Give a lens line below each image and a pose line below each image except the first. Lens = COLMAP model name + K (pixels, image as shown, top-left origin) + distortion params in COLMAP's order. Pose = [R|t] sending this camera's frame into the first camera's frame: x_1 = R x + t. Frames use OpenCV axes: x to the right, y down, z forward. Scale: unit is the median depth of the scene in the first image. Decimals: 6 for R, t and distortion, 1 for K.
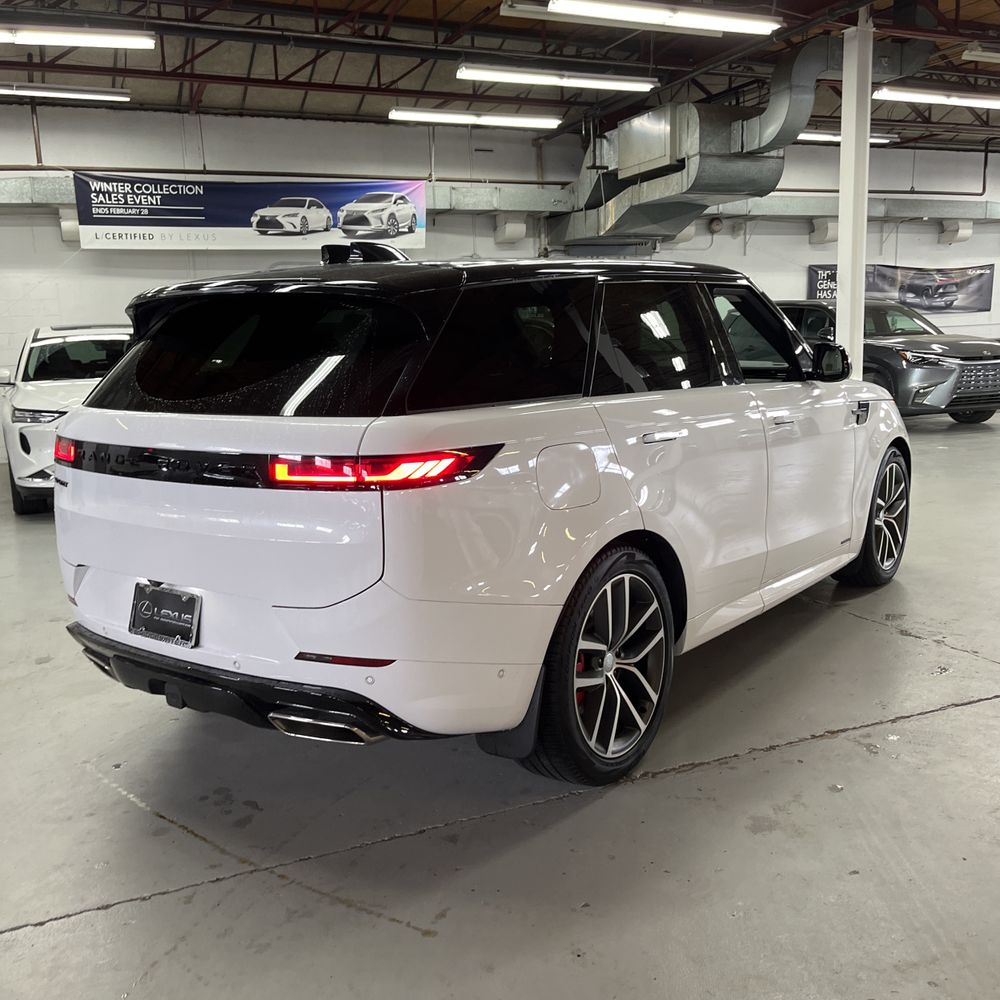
lens RADIAL K [[1001.0, 0, 503.0], [0, 1001.0, 498.8], [0, 0, 1]] dist [0.000293, -0.011541]
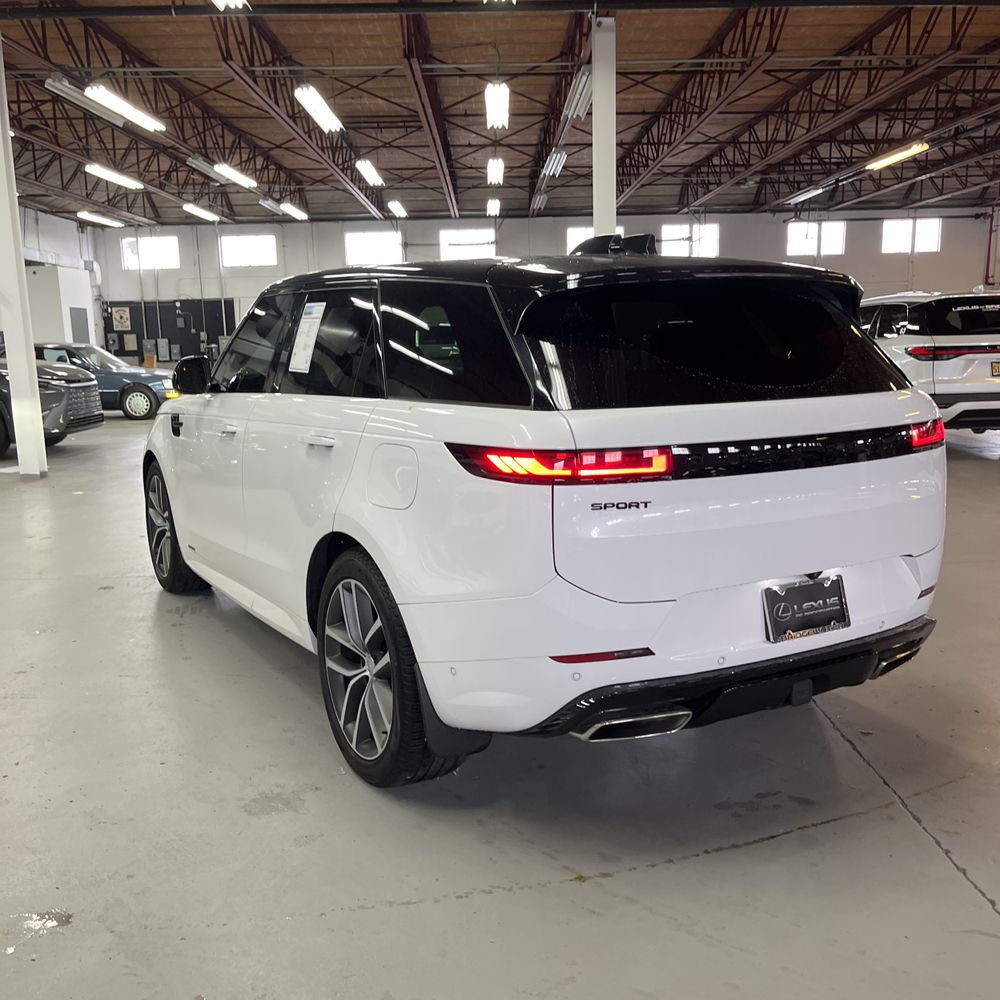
lens RADIAL K [[983.7, 0, 500.0], [0, 983.7, 500.0], [0, 0, 1]] dist [0.010536, 0.000329]
pose [[0.410953, -0.119921, 0.903735, -0.284890], [0.146972, 0.987059, 0.064145, -0.019786], [-0.899732, 0.106463, 0.423259, 0.187326]]
